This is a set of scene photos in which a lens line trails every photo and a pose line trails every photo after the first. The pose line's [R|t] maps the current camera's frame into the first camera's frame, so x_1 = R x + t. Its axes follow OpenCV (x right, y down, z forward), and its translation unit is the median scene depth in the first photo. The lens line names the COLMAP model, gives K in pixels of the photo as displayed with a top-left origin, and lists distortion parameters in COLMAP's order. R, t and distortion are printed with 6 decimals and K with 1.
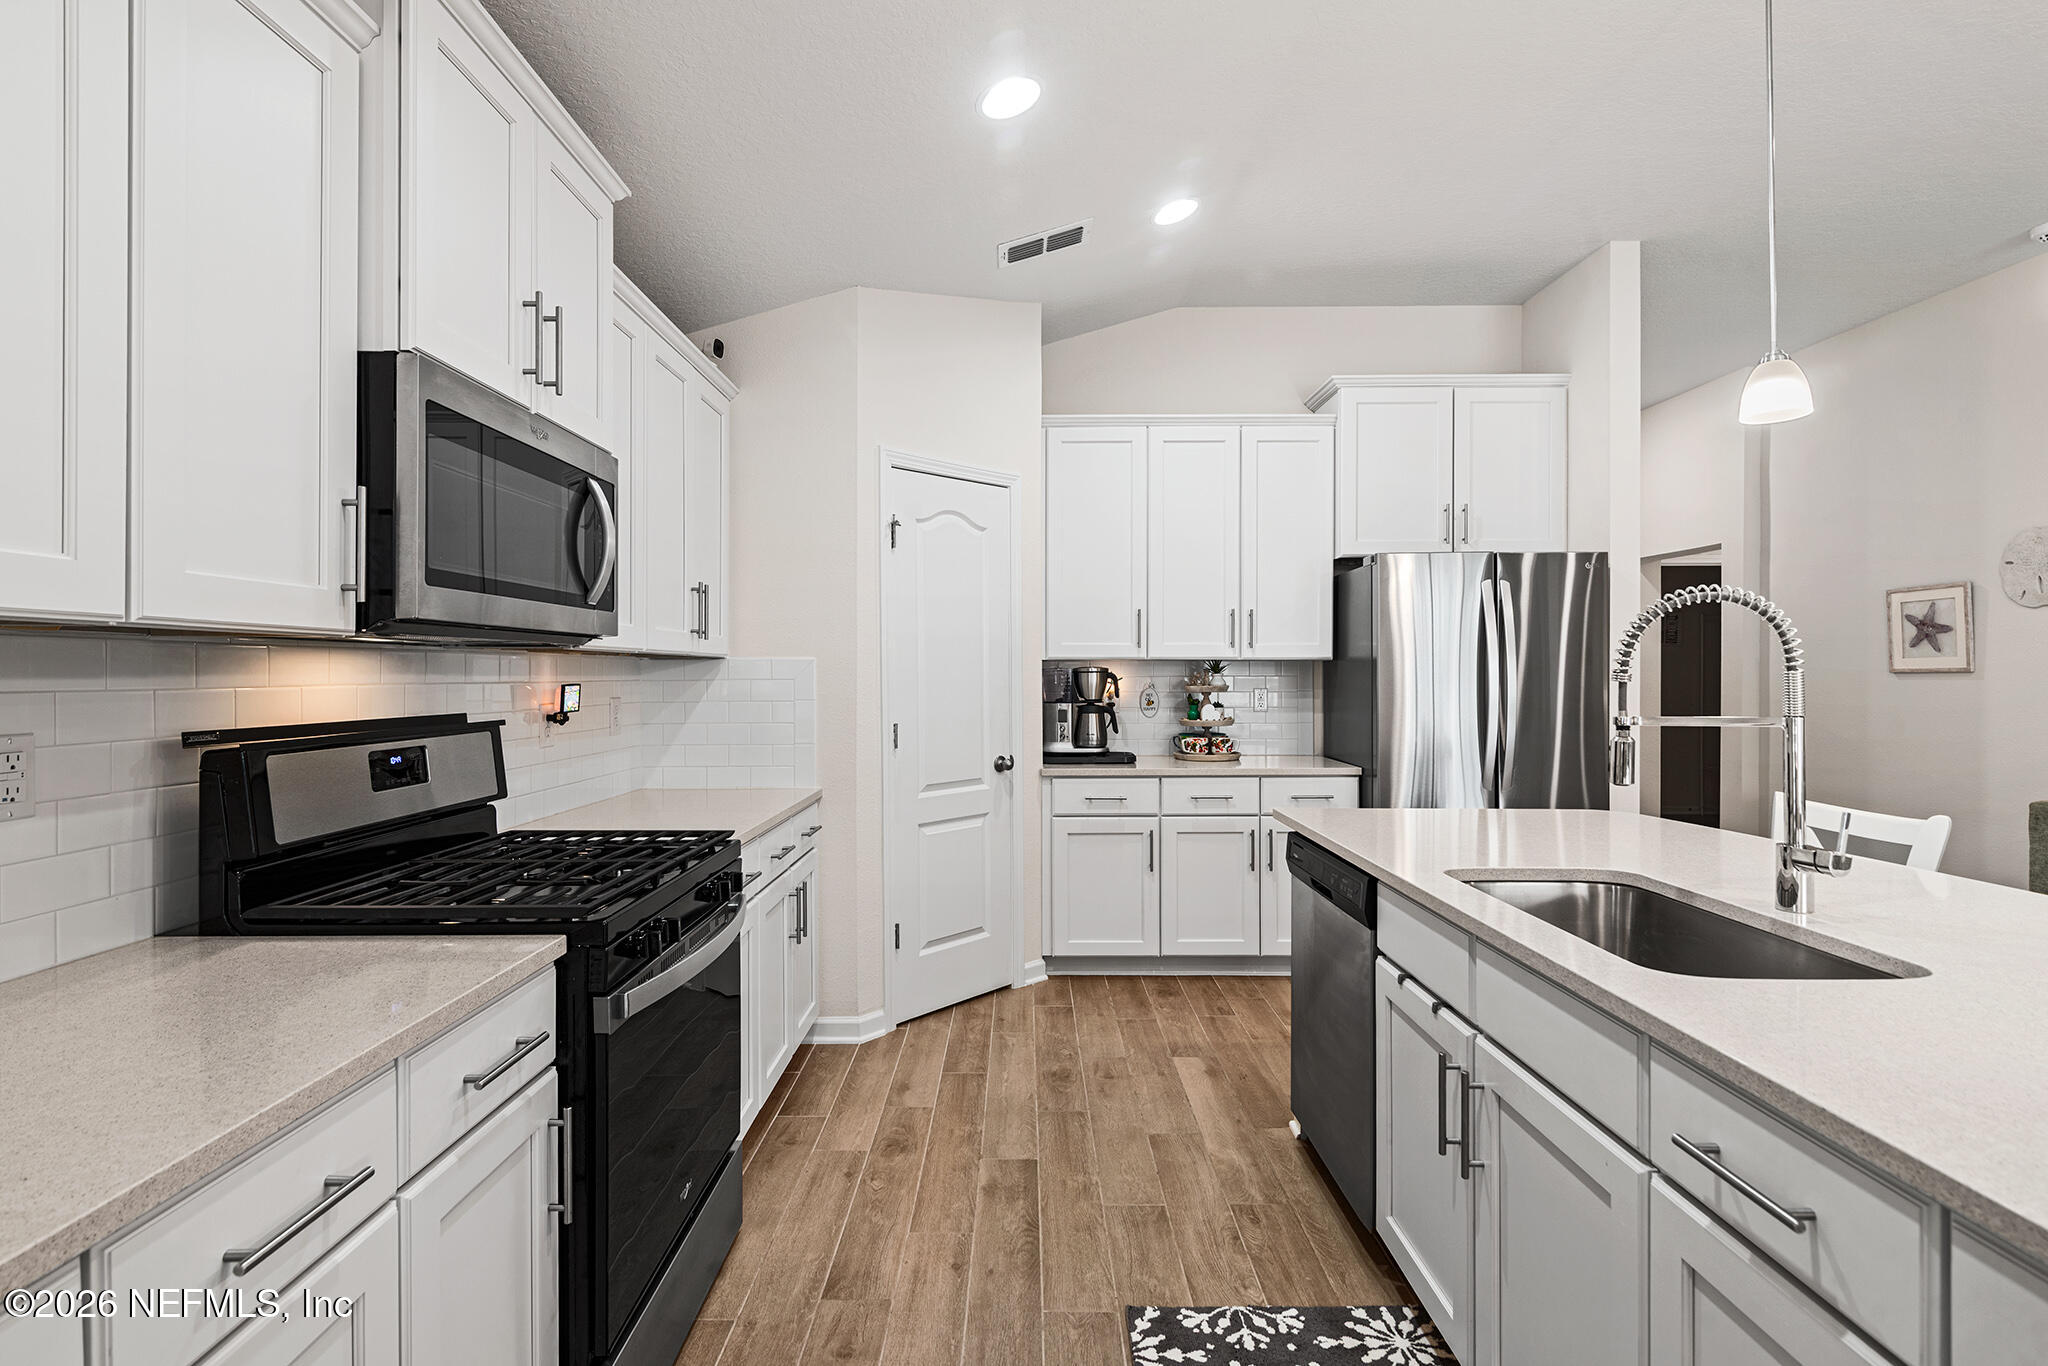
lens RADIAL K [[994.9, 0, 1027.0], [0, 994.9, 664.0], [0, 0, 1]] dist [0.014433, 0.000030]
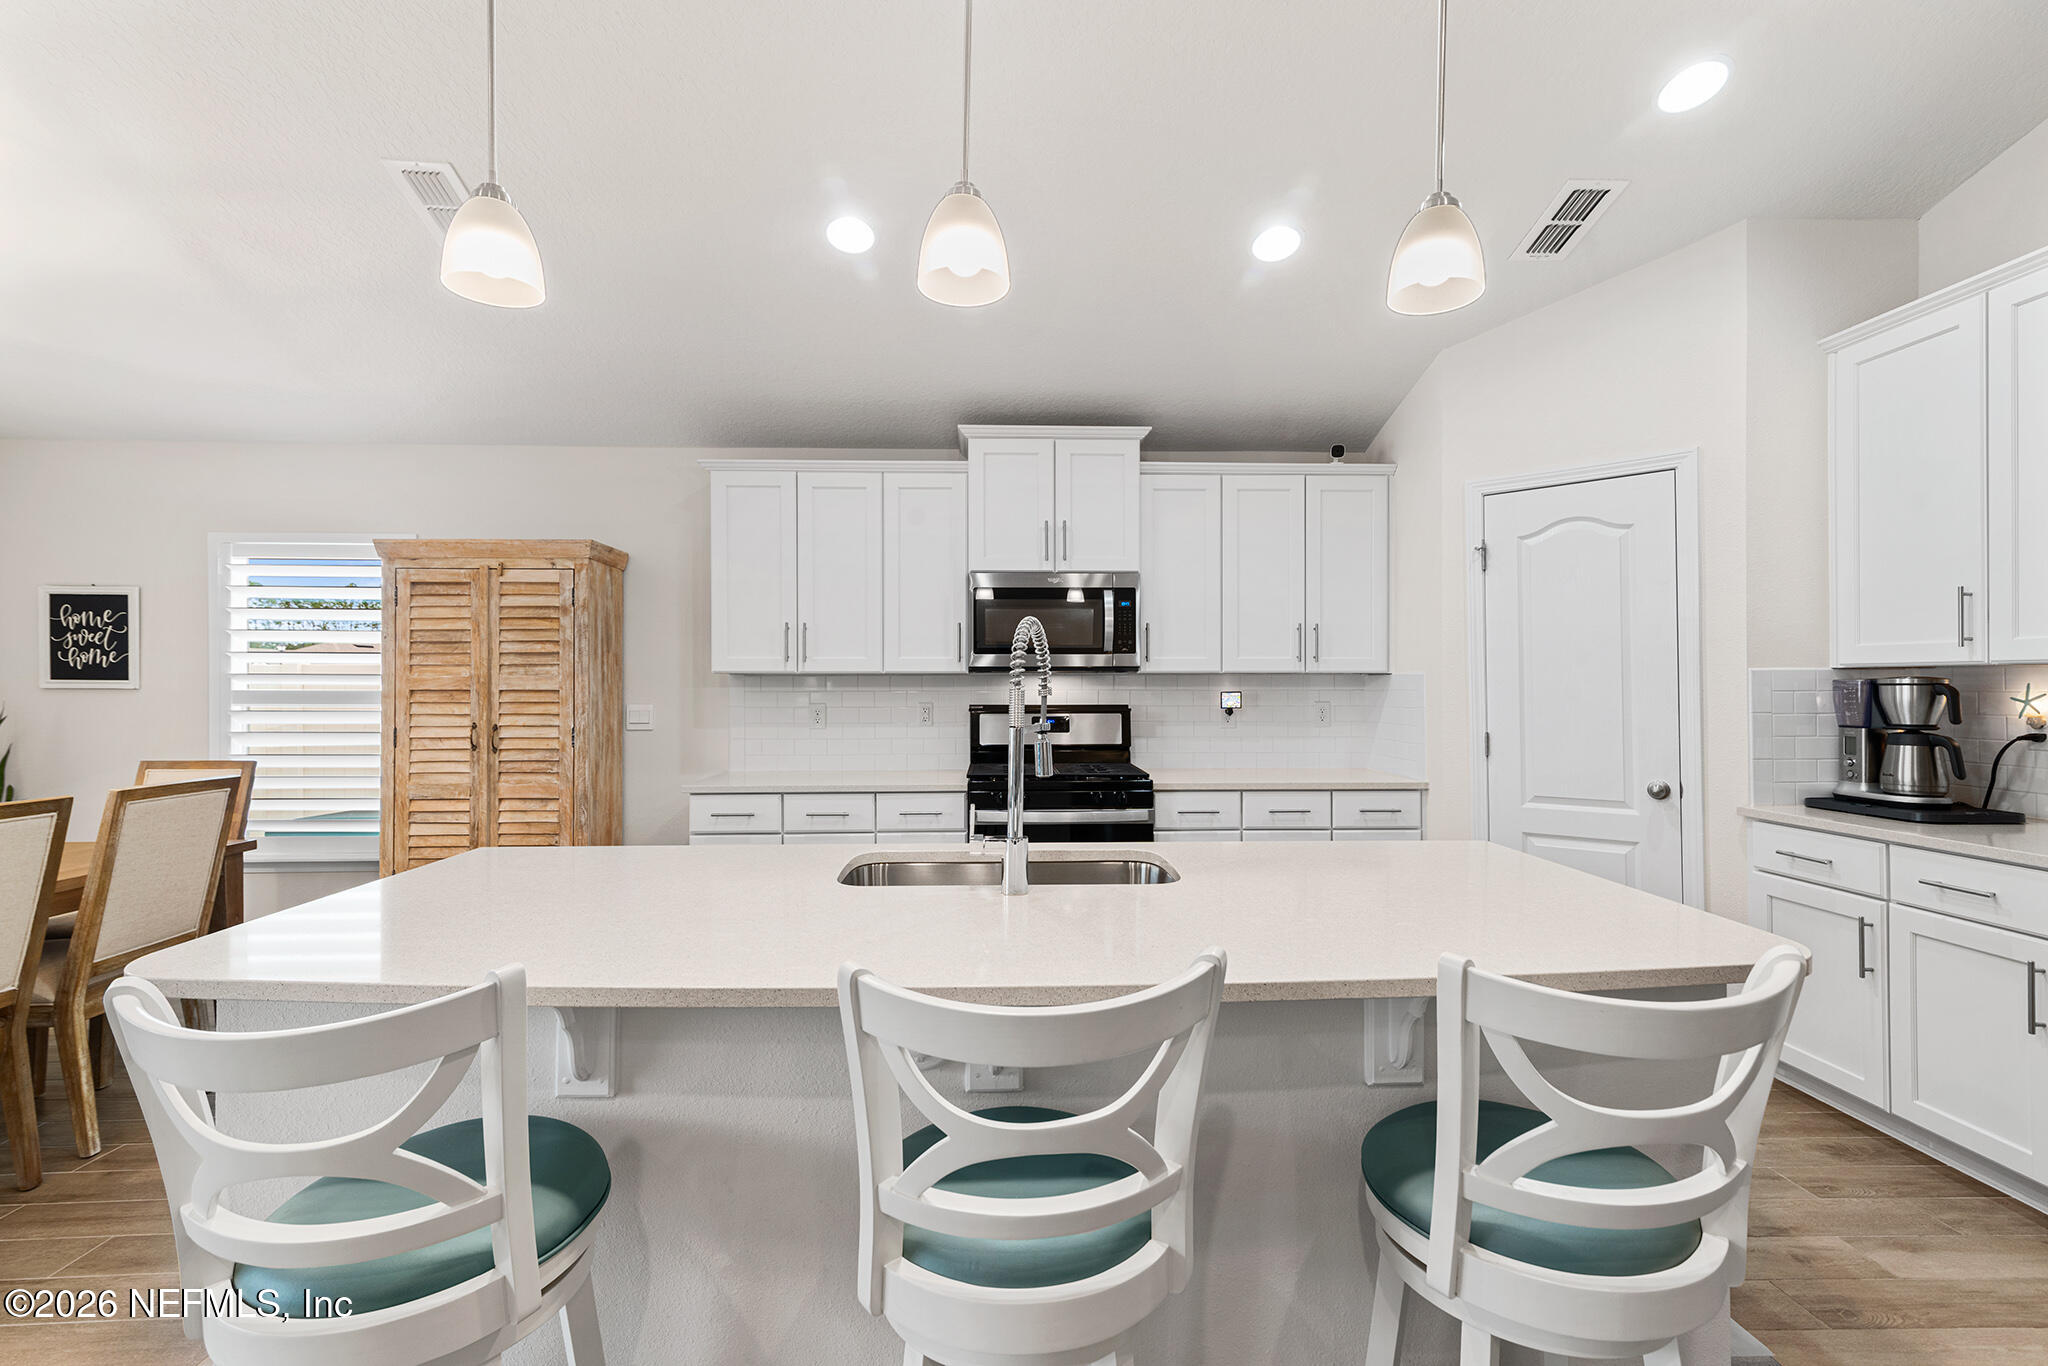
lens RADIAL K [[913.1, 0, 1035.3], [0, 913.1, 678.8], [0, 0, 1]] dist [0.013013, -0.000031]
pose [[0.025811, -0.008506, -0.999631, 0.746467], [0.007691, 0.999936, -0.008310, 0.005002], [0.999637, -0.007473, 0.025875, 0.420494]]
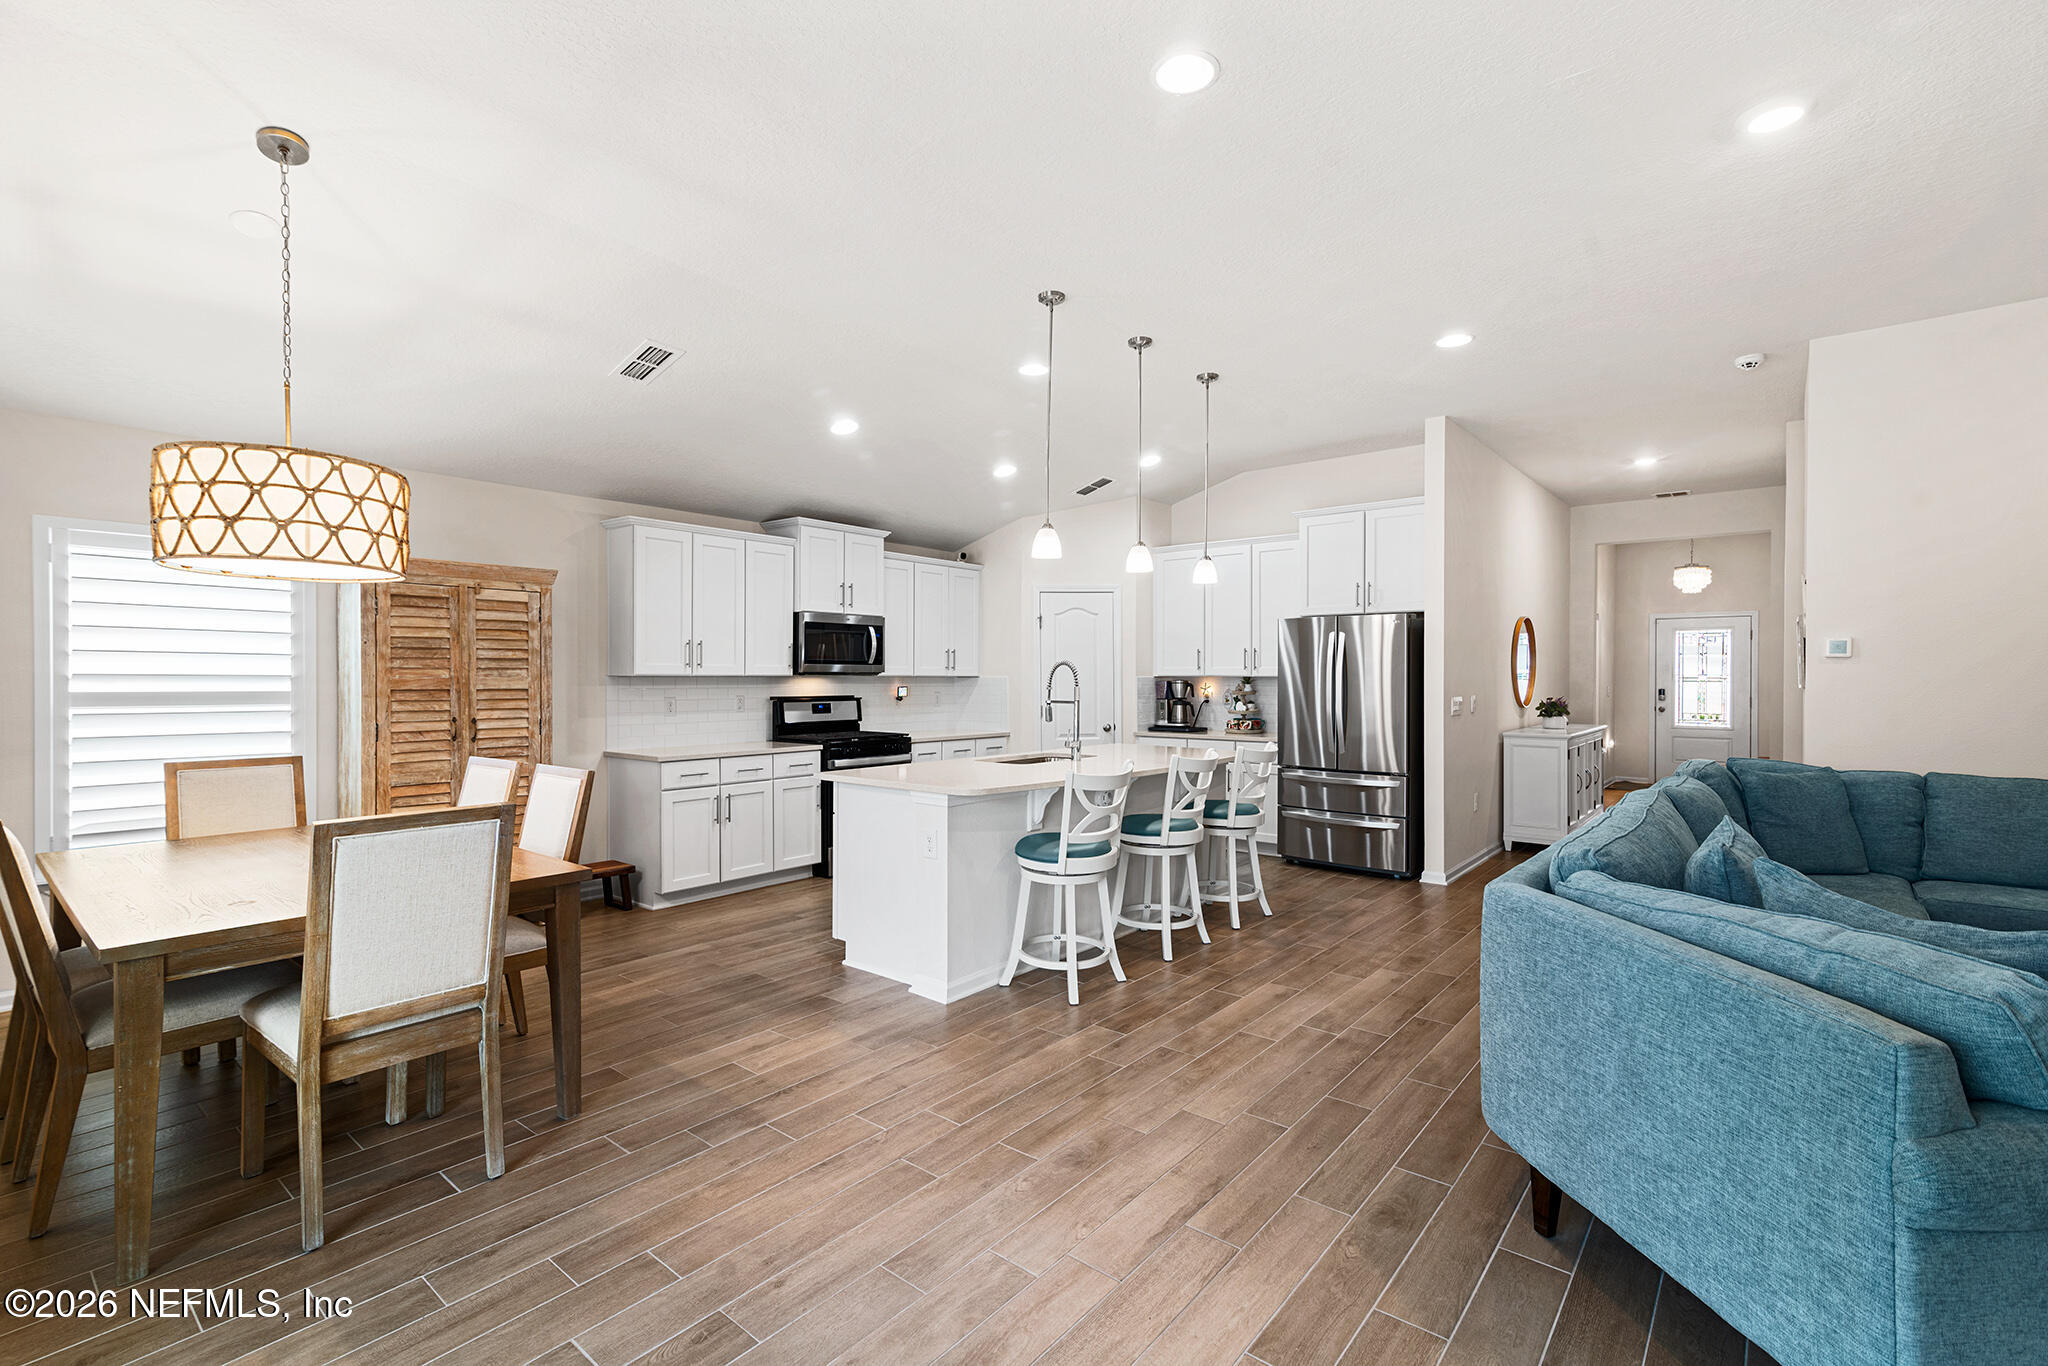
lens RADIAL K [[950.7, 0, 1024.0], [0, 950.7, 683.0], [0, 0, 1]] dist [0.011809, 0.000067]
pose [[0.770948, 0.004566, -0.636882, 1.065373], [0.003540, 0.999928, 0.011454, -0.014944], [0.636888, -0.011085, 0.770877, -0.610074]]
